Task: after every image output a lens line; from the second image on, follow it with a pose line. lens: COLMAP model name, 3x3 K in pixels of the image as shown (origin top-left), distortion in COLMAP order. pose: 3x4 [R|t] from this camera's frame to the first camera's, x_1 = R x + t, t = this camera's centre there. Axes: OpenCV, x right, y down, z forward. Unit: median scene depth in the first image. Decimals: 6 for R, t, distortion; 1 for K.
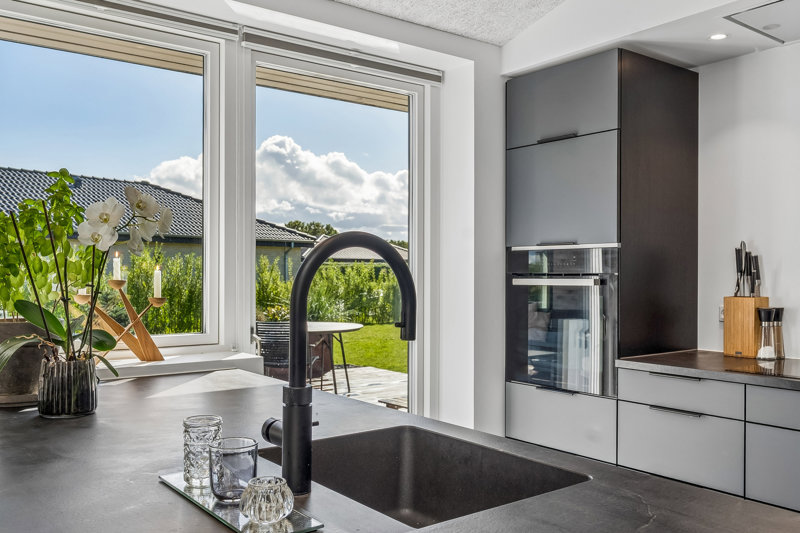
lens RADIAL K [[701.0, 0, 411.4], [0, 701.0, 276.2], [0, 0, 1]] dist [0.013409, 0.001379]
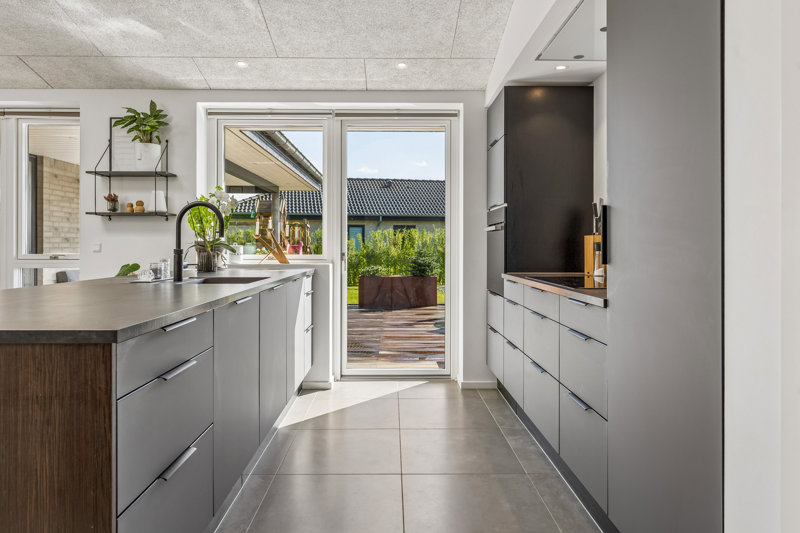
lens RADIAL K [[506.8, 0, 403.3], [0, 506.8, 248.0], [0, 0, 1]] dist [-0.008784, 0.003014]
pose [[0.805769, 0.002030, -0.592226, 0.727138], [-0.002103, 0.999998, 0.000566, 0.052421], [0.592226, 0.000789, 0.805772, -0.096535]]
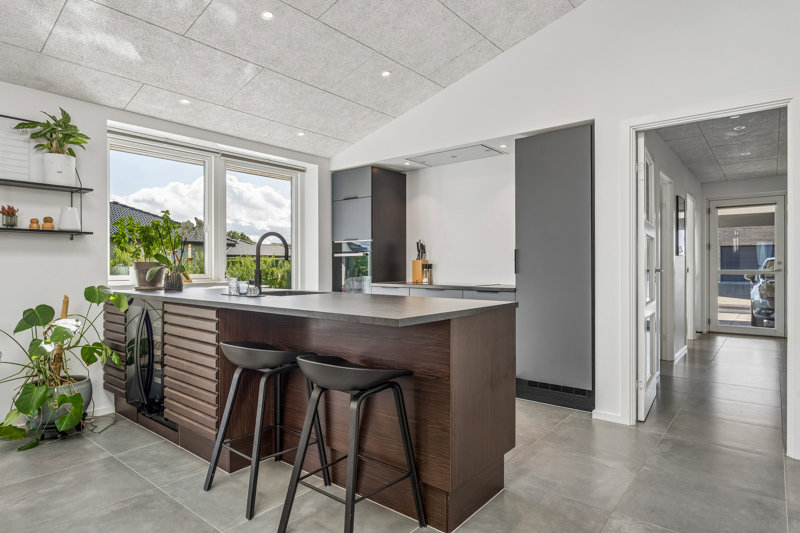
lens RADIAL K [[443.6, 0, 402.5], [0, 443.6, 268.9], [0, 0, 1]] dist [0.001033, -0.003411]
pose [[0.974224, -0.004380, 0.225539, 0.026238], [0.003292, 0.999981, 0.005204, 0.050581], [-0.225557, -0.004327, 0.974220, -0.594340]]
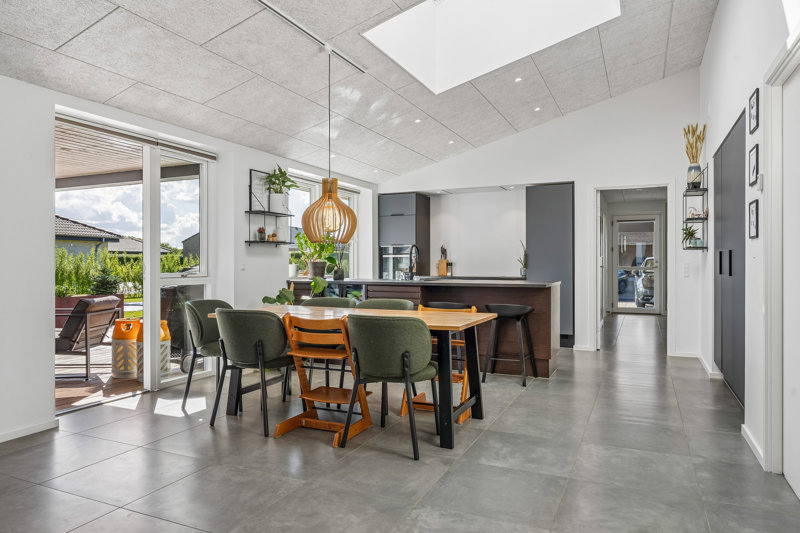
lens RADIAL K [[514.5, 0, 398.3], [0, 514.5, 266.9], [0, 0, 1]] dist [-0.001669, -0.004740]
pose [[0.887458, -0.006942, 0.460837, -0.946665], [0.005130, 0.999973, 0.005184, 0.048578], [-0.460861, -0.002236, 0.887470, -1.249635]]
